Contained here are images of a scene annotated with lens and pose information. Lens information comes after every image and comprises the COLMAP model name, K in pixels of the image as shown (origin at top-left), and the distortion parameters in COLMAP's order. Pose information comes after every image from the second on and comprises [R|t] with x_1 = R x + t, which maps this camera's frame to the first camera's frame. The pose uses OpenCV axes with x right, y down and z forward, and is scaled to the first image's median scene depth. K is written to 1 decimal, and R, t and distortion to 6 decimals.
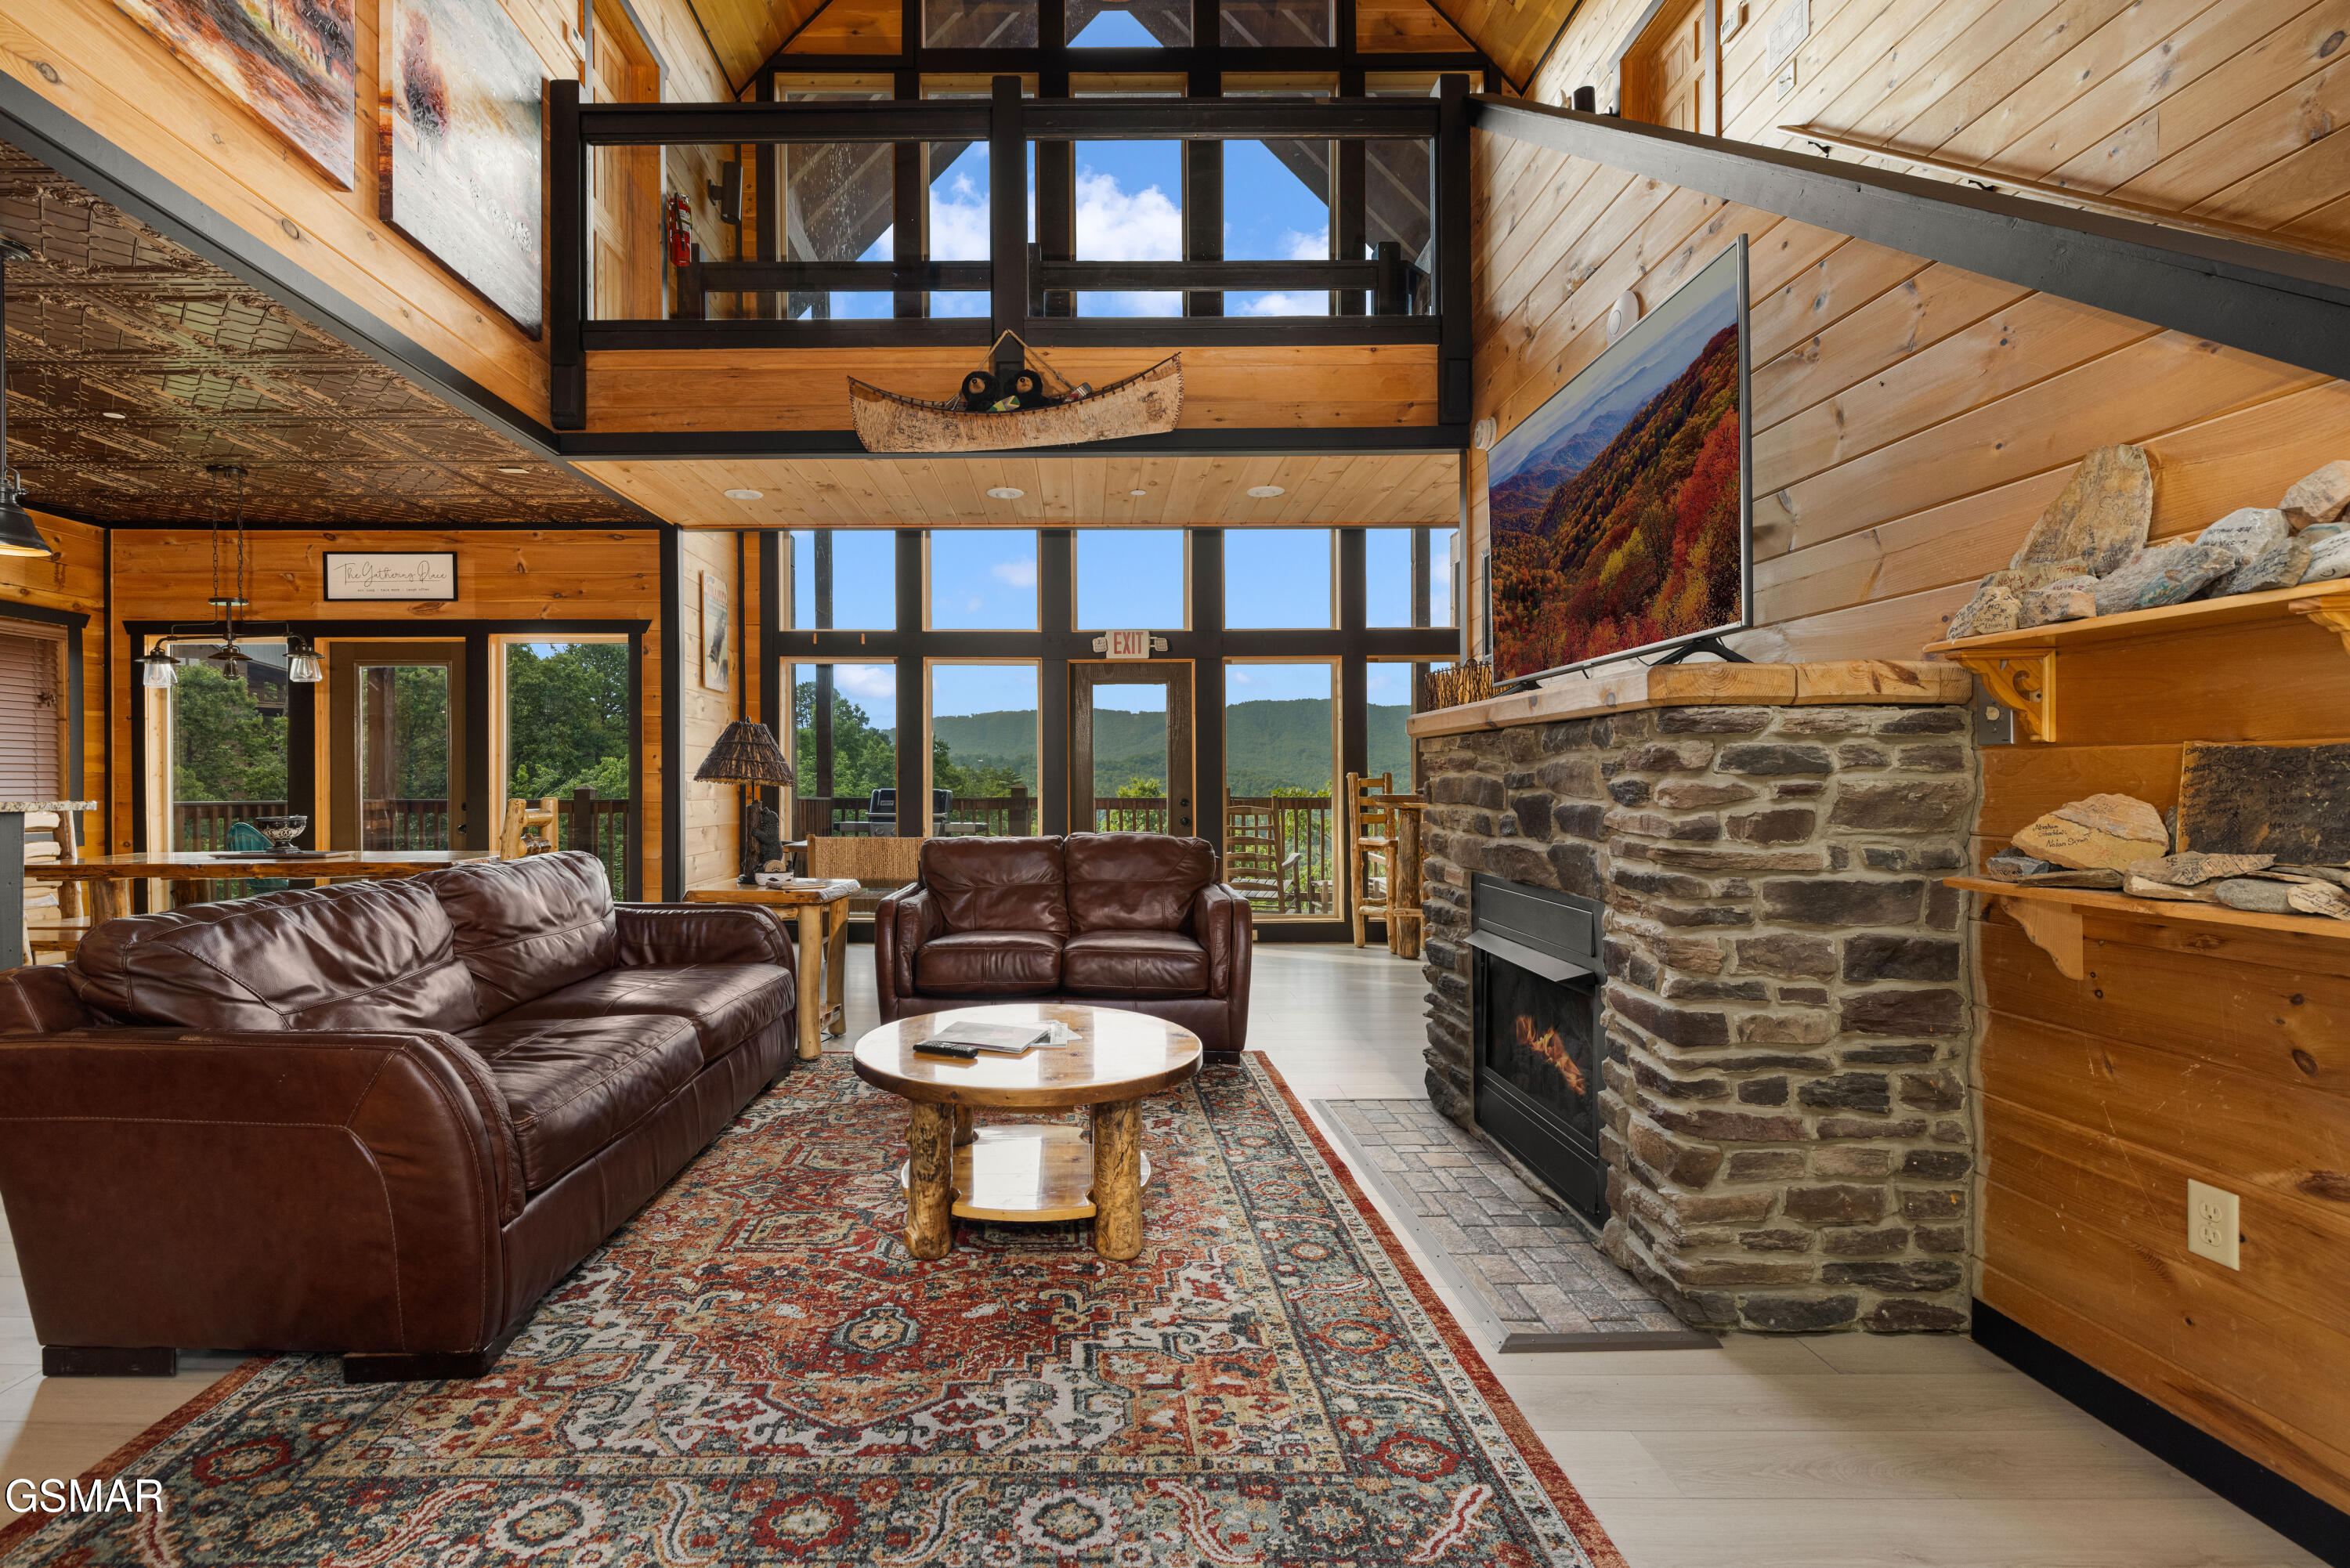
lens RADIAL K [[1038.9, 0, 1087.4], [0, 1038.9, 781.6], [0, 0, 1]] dist [-0.000056, 0.001128]
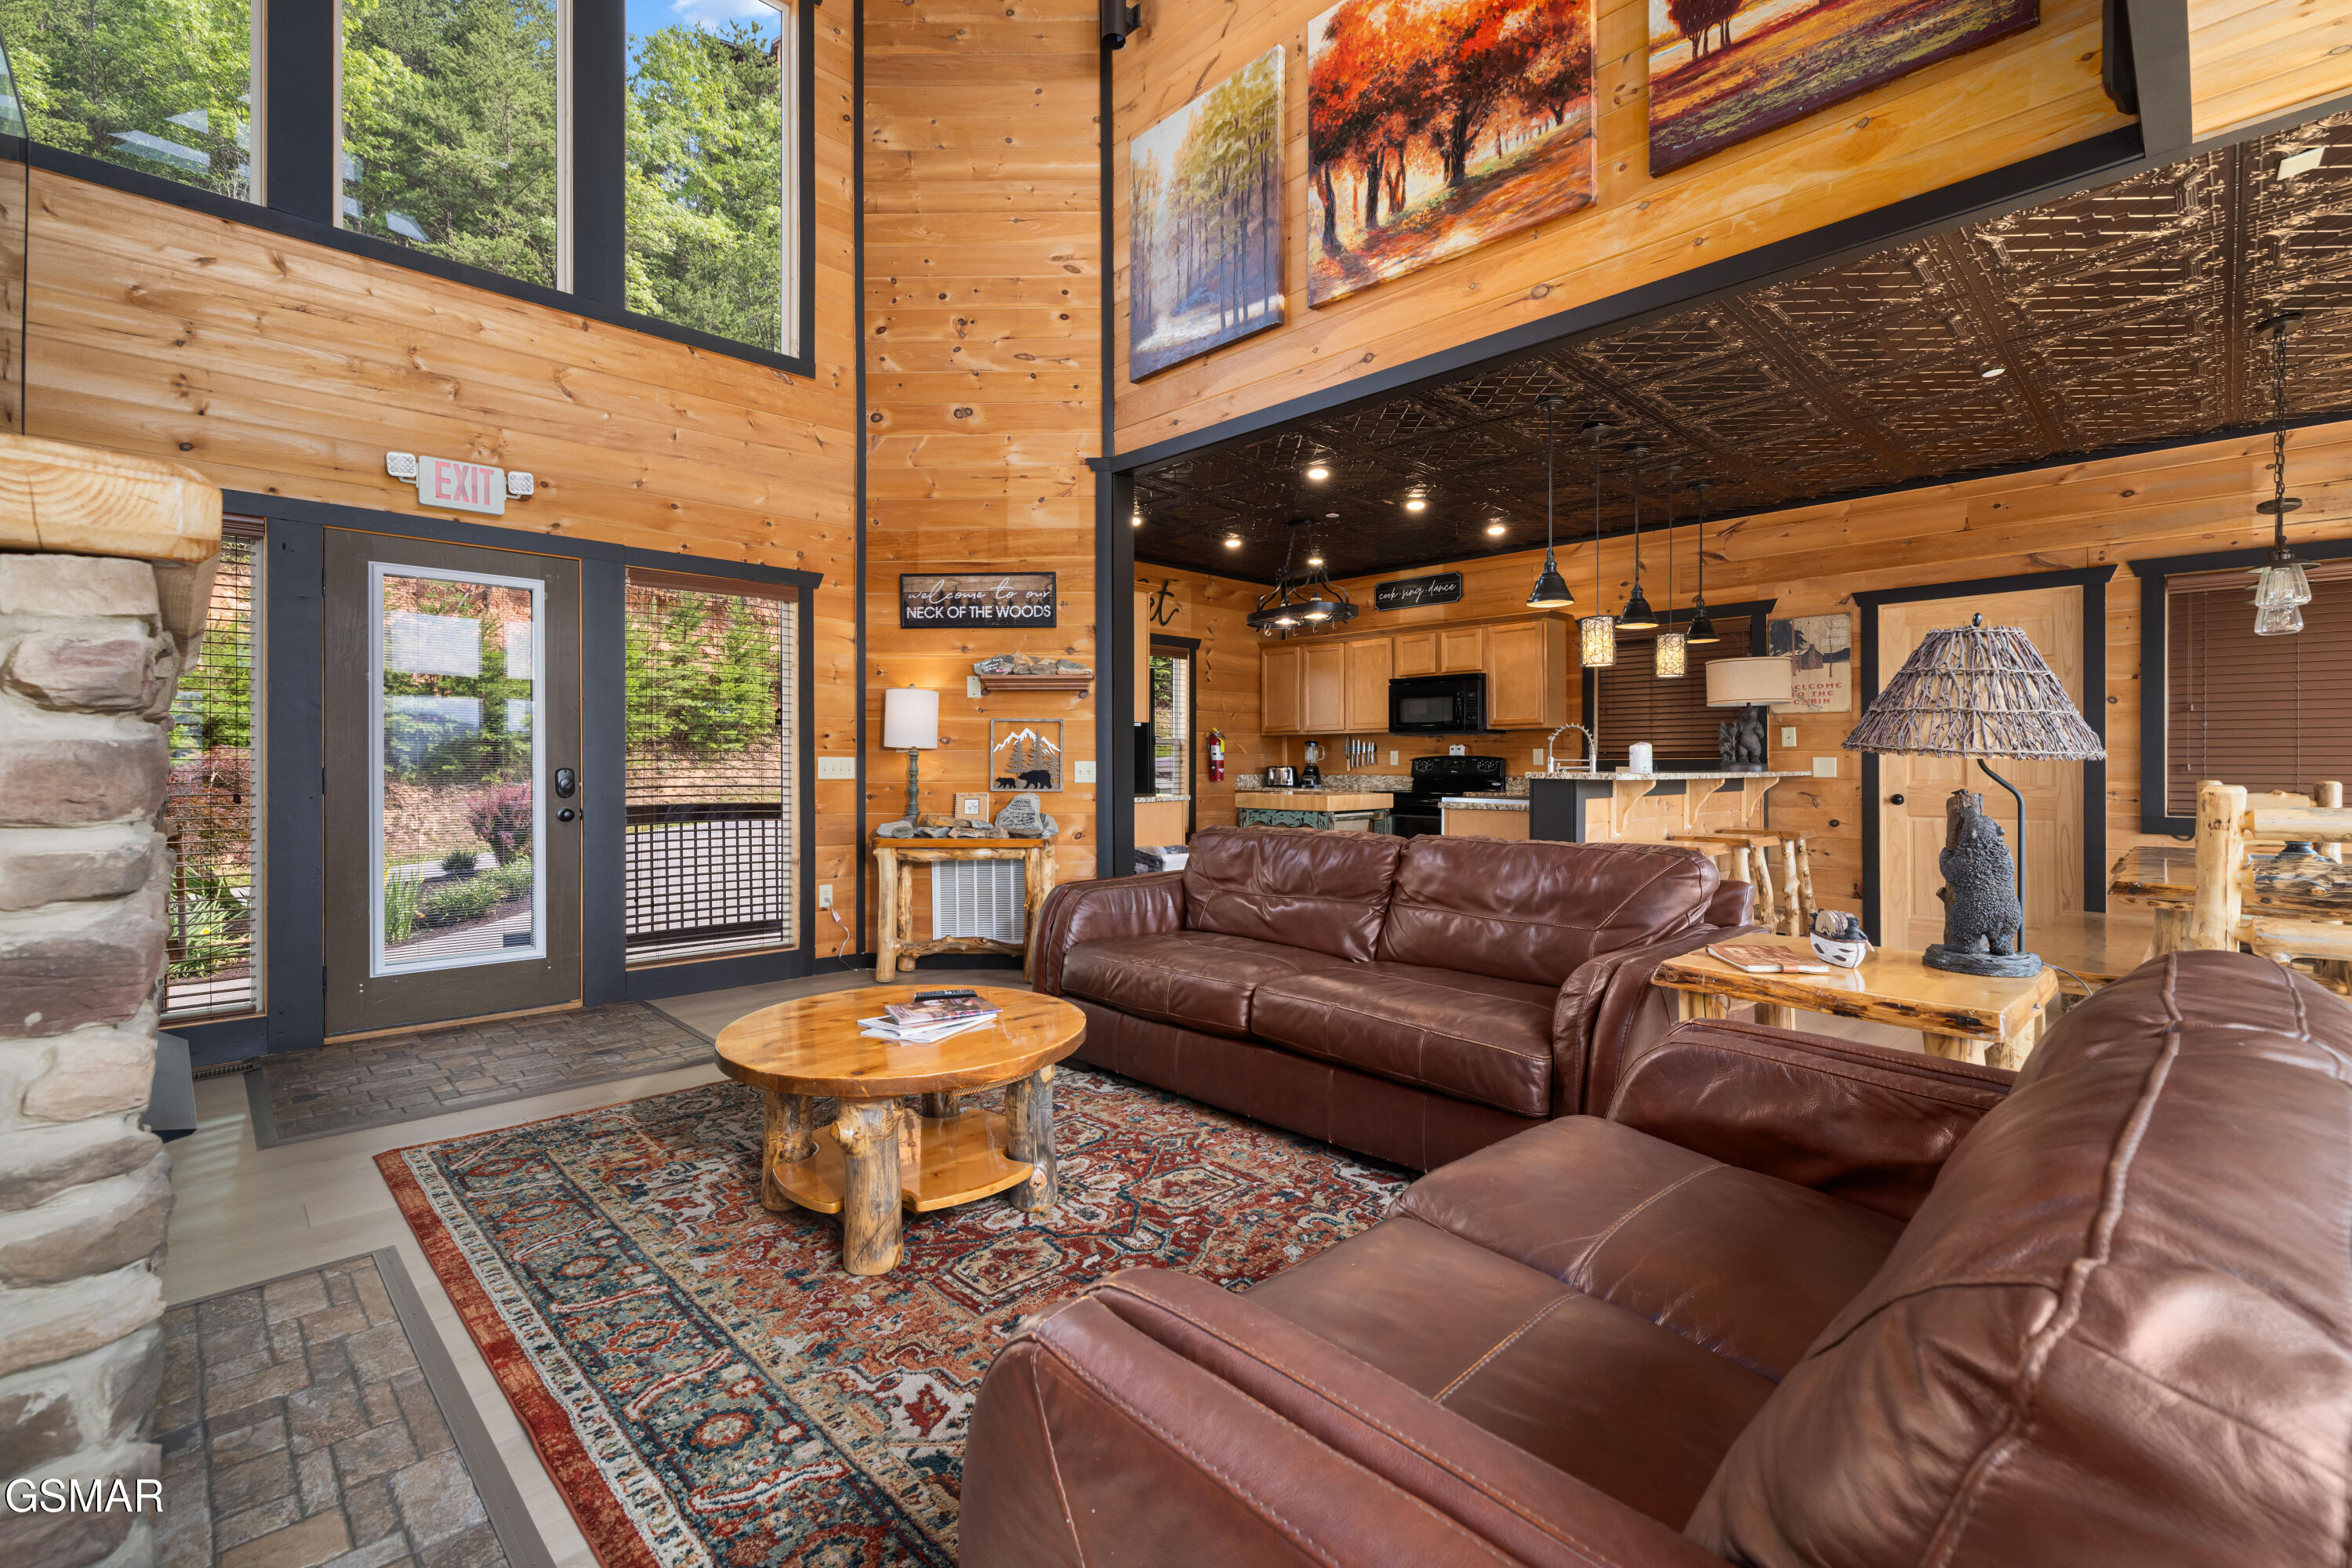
lens RADIAL K [[1020.8, 0, 1156.7], [0, 1020.8, 769.1], [0, 0, 1]] dist [0.002276, 0.000219]
pose [[-0.720497, 0.004348, -0.693445, 0.423381], [0.001089, 0.999986, 0.005140, 0.006973], [0.693457, 0.002948, -0.720492, 1.788958]]
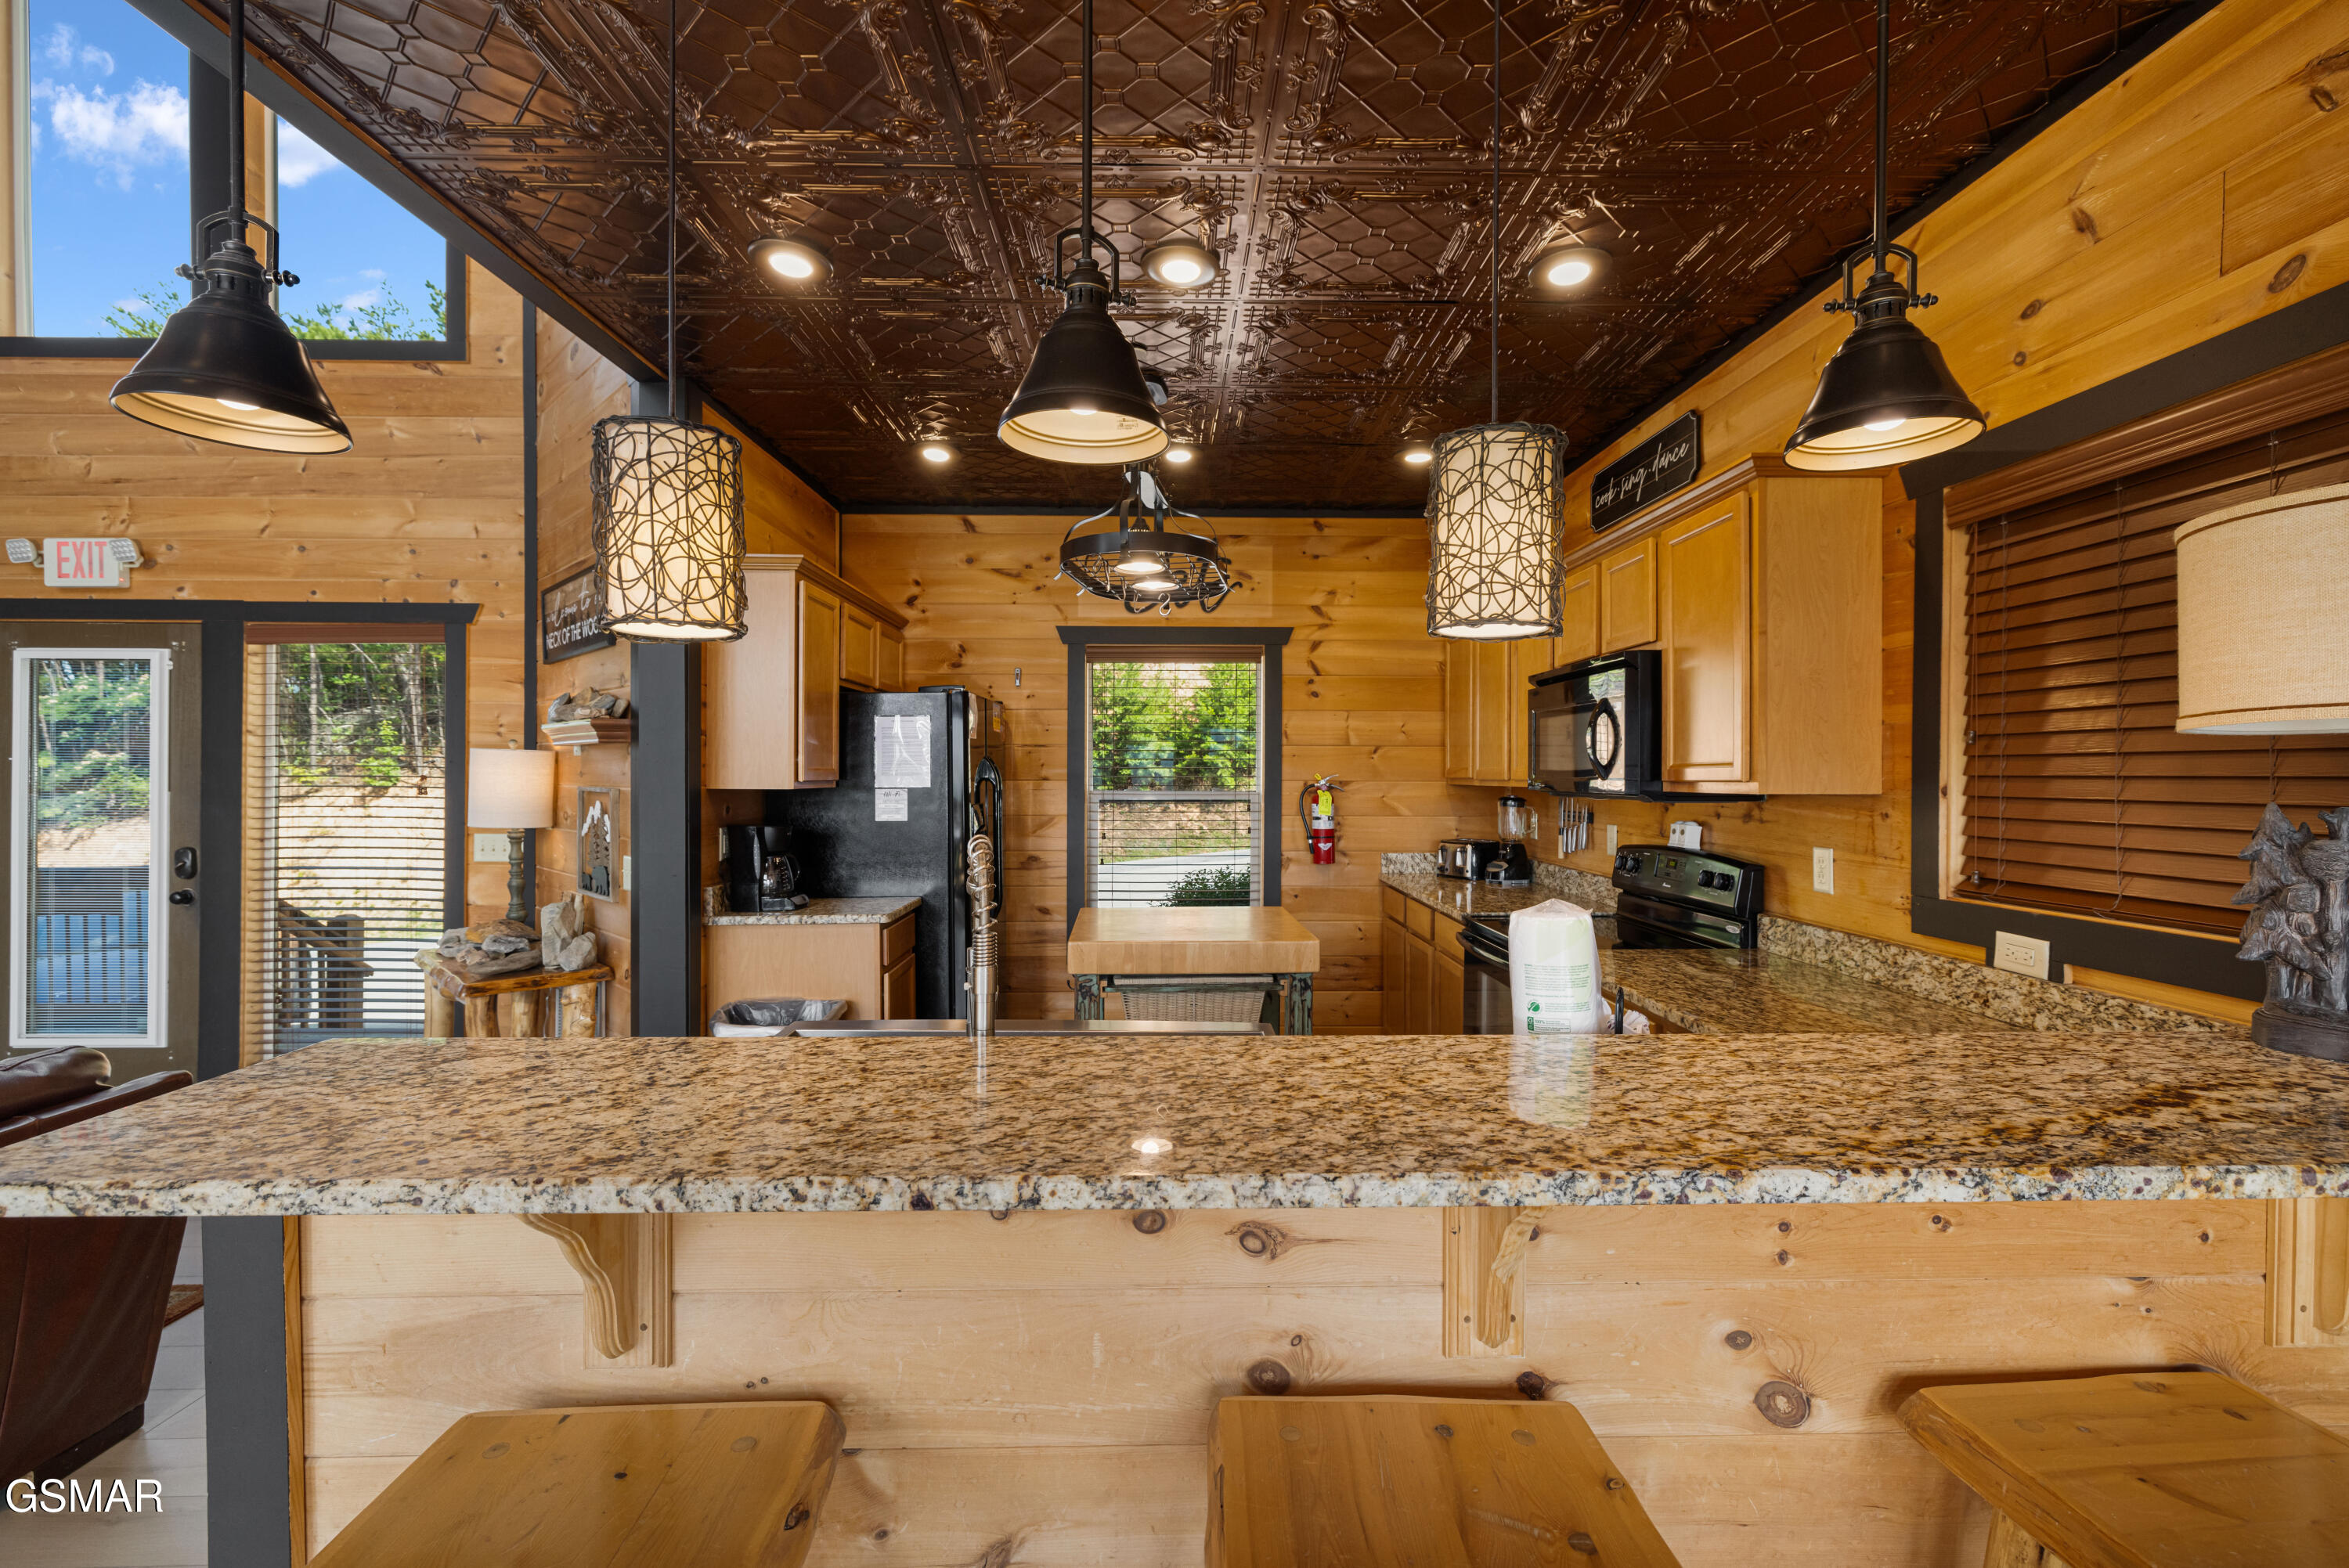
lens RADIAL K [[997.8, 0, 1186.7], [0, 997.8, 780.0], [0, 0, 1]] dist [0.000870, -0.000193]
pose [[-0.999659, -0.000121, -0.026119, -1.486537], [-0.000298, 0.999977, 0.006755, -0.099396], [0.026118, 0.006760, -0.999636, 1.484632]]
